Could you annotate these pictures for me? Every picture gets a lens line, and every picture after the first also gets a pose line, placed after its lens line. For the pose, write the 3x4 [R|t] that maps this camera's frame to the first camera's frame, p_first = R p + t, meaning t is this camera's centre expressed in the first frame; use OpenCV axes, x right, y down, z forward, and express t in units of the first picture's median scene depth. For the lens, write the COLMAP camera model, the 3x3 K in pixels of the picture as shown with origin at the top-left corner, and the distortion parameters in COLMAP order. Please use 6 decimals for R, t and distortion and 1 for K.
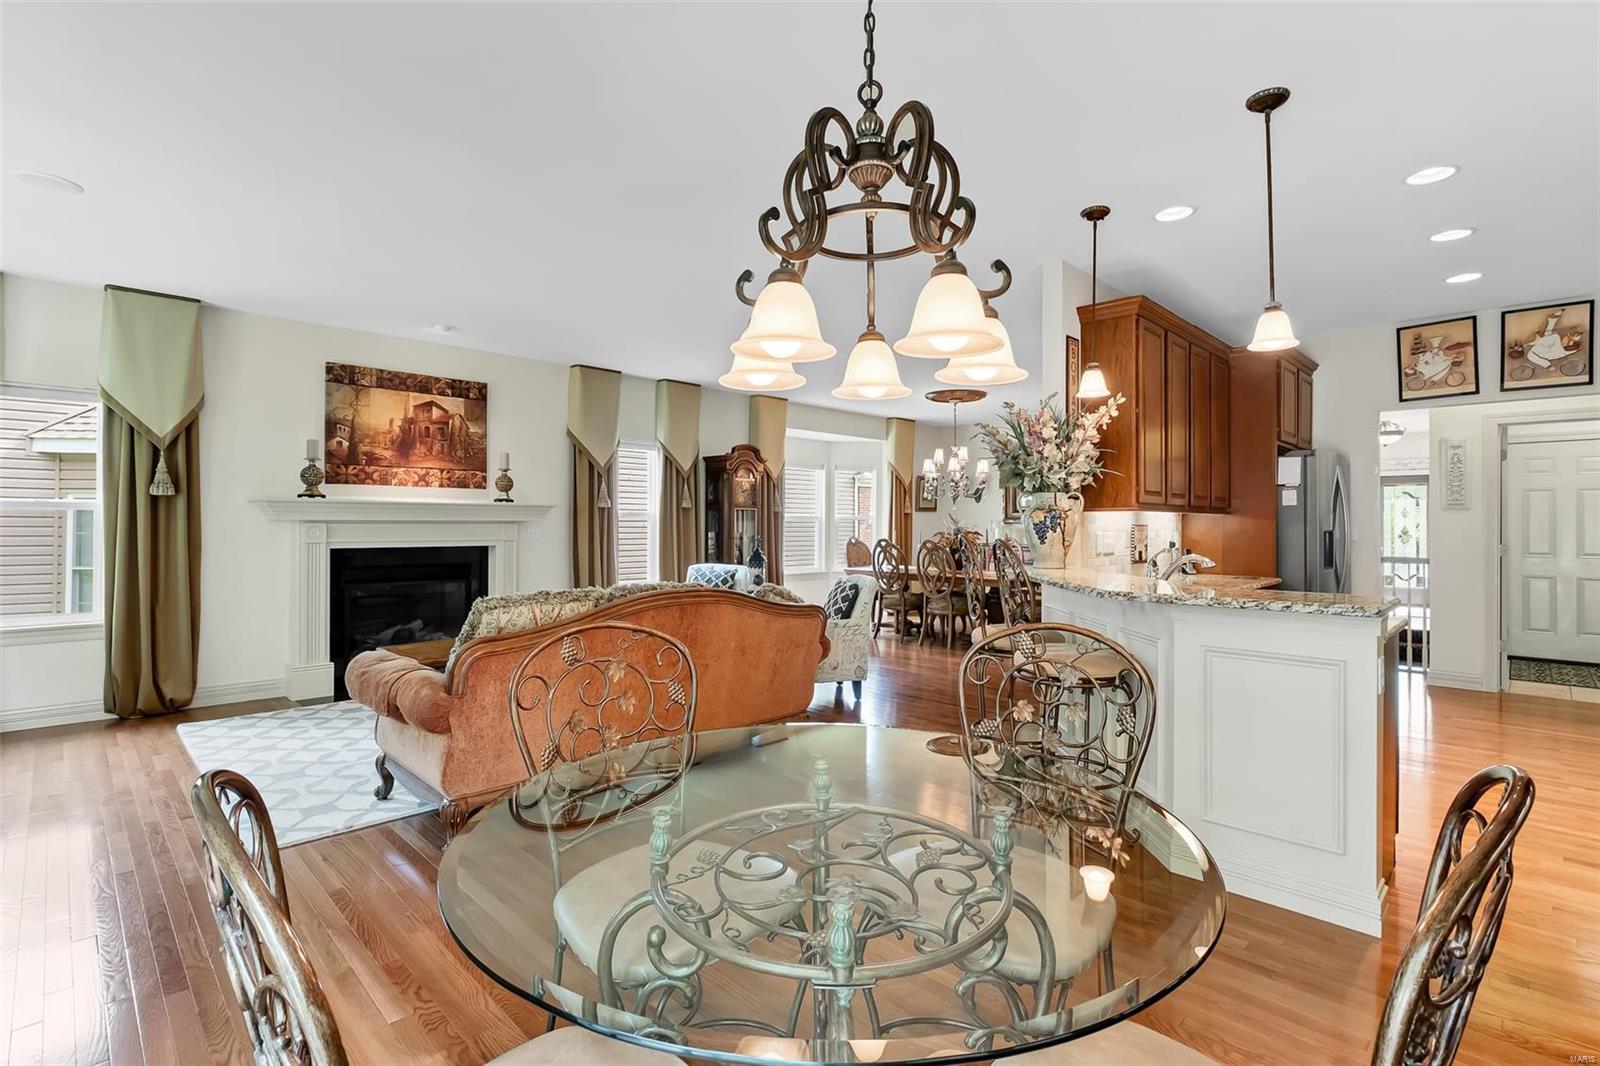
lens RADIAL K [[743.2, 0, 802.2], [0, 743.2, 526.3], [0, 0, 1]] dist [-0.002174, -0.001004]
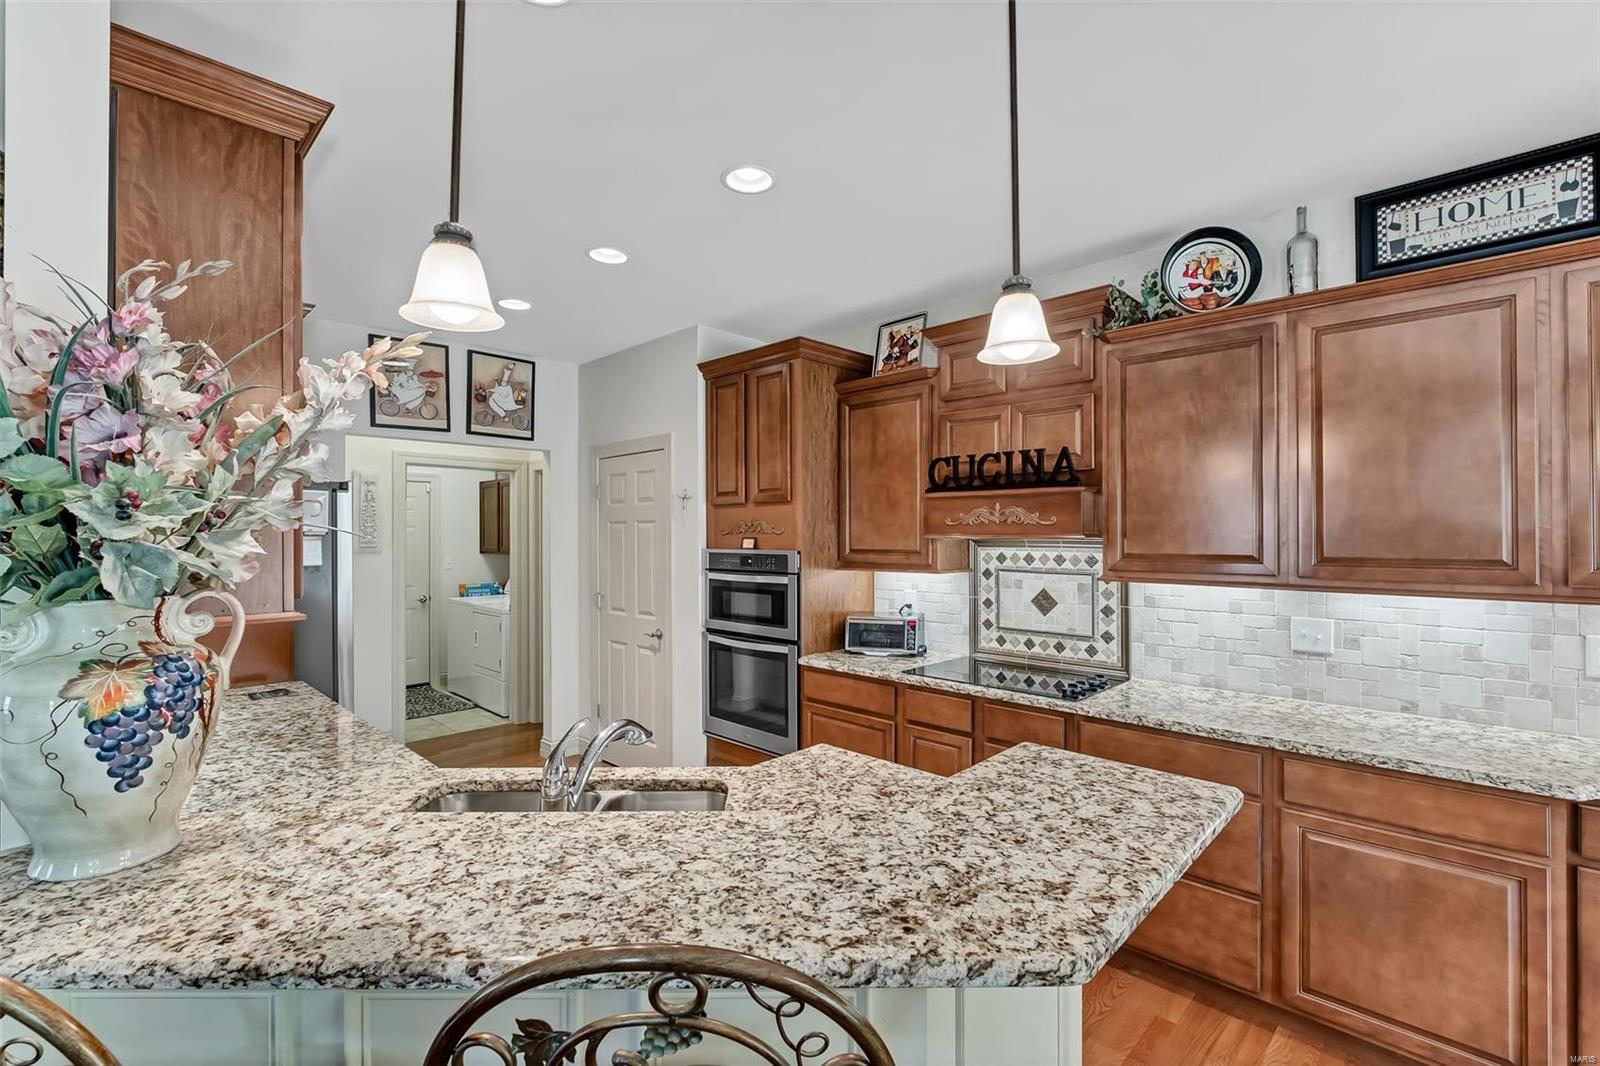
lens RADIAL K [[710.1, 0, 786.1], [0, 710.1, 530.1], [0, 0, 1]] dist [-0.000696, -0.000806]
pose [[0.004201, 0.000999, 0.999991, 0.035396], [0.006145, 0.999981, -0.001024, -0.051780], [-0.999972, 0.006149, 0.004195, 0.553264]]
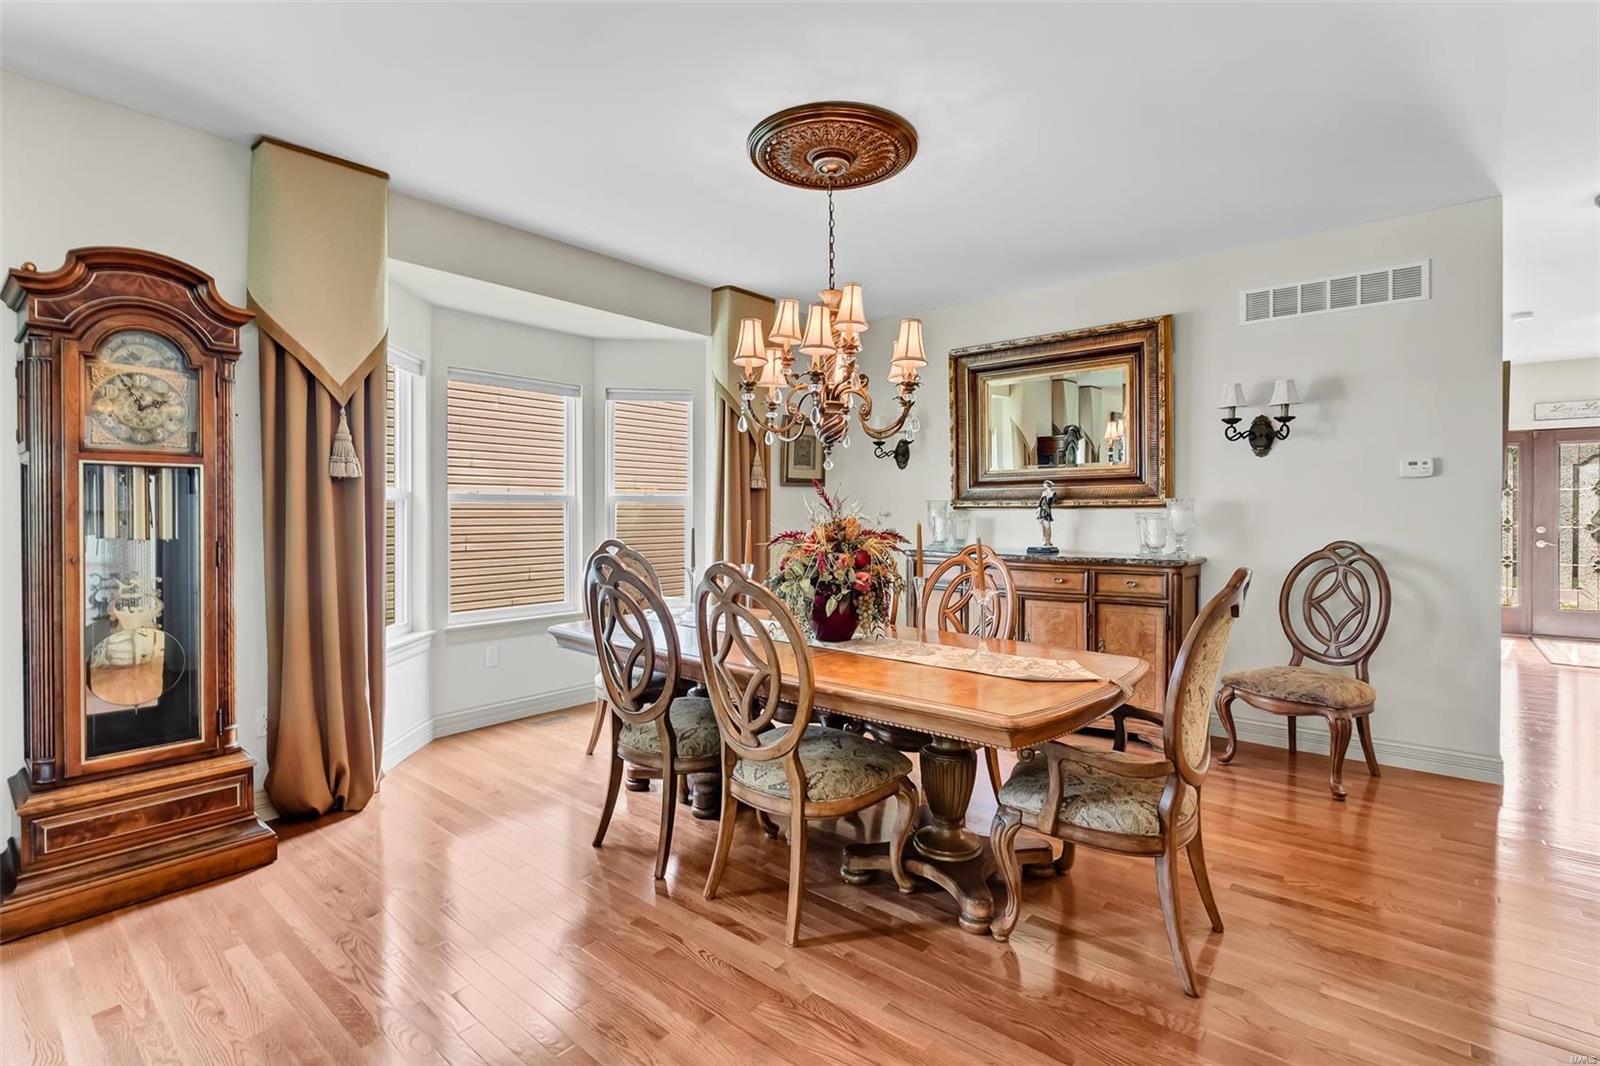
lens RADIAL K [[748.7, 0, 800.0], [0, 748.7, 533.0], [0, 0, 1]] dist [-0.001233, -0.000085]
pose [[0.996402, -0.007612, 0.084405, 0.251849], [0.005632, 0.999704, 0.023673, -0.000574], [-0.084560, -0.023113, 0.996150, 1.012782]]
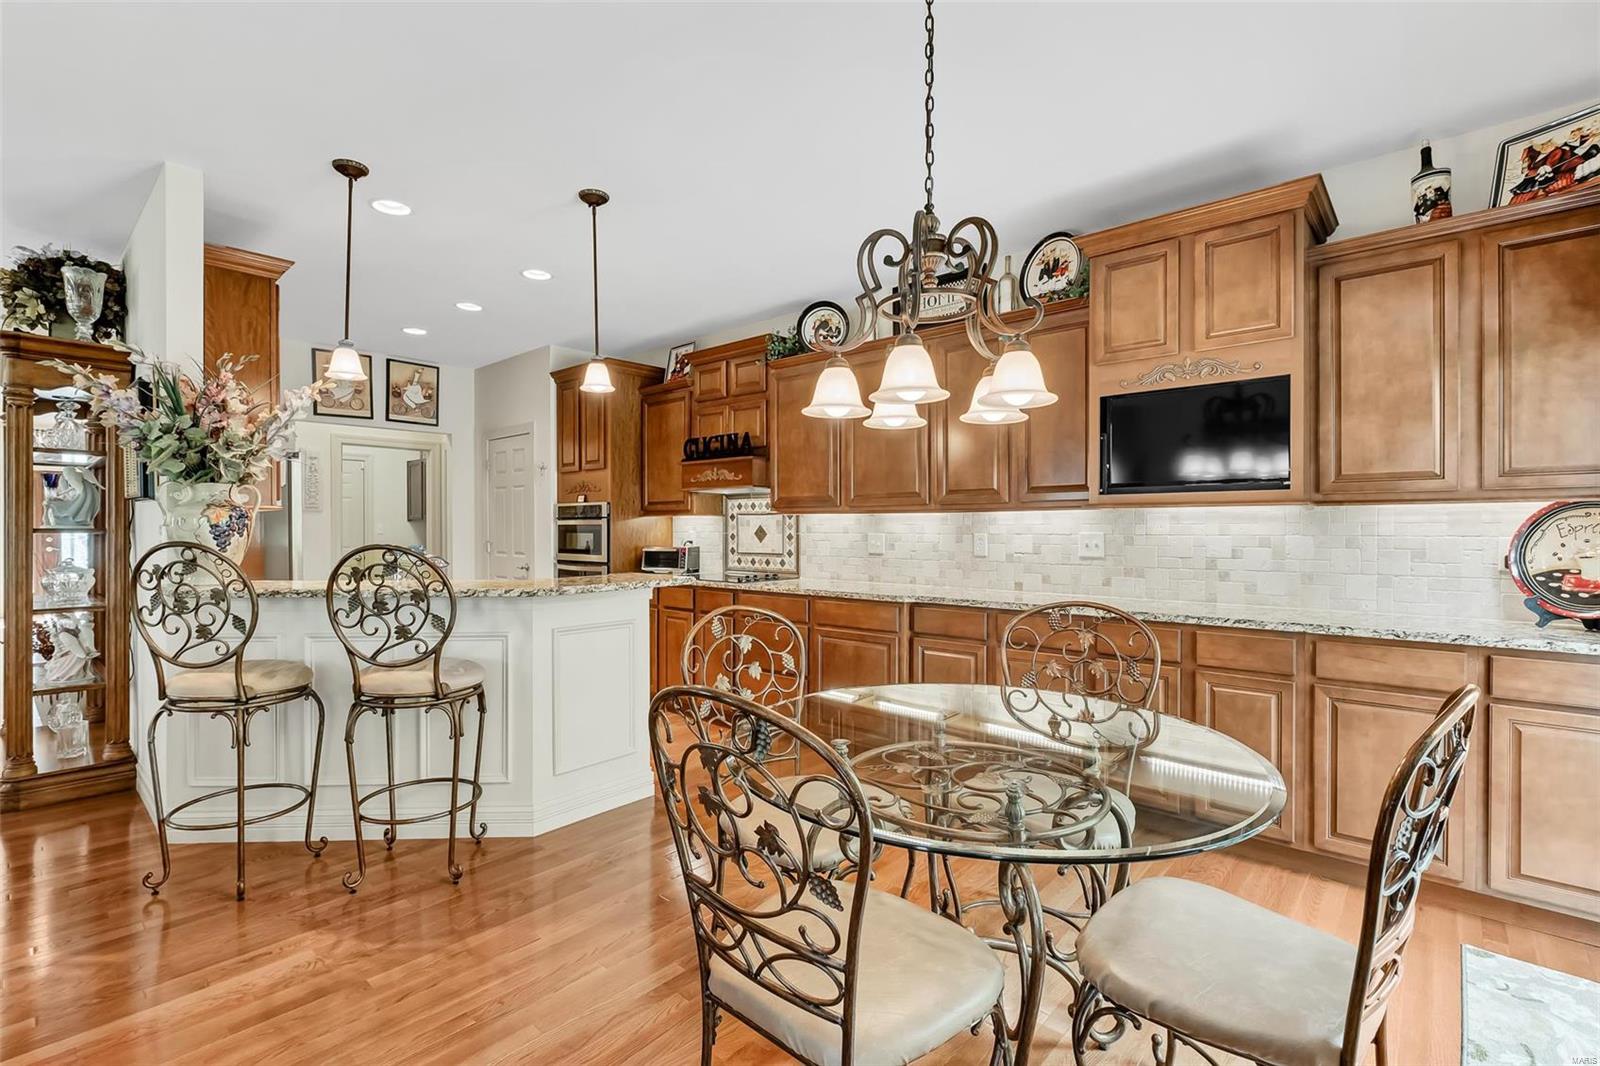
lens RADIAL K [[734.8, 0, 774.0], [0, 734.8, 531.7], [0, 0, 1]] dist [-0.003282, -0.000320]
pose [[-0.026701, -0.011063, 0.999582, -0.319094], [0.002658, 0.999934, 0.011138, -0.003007], [-0.999640, 0.002955, -0.026670, 0.344413]]
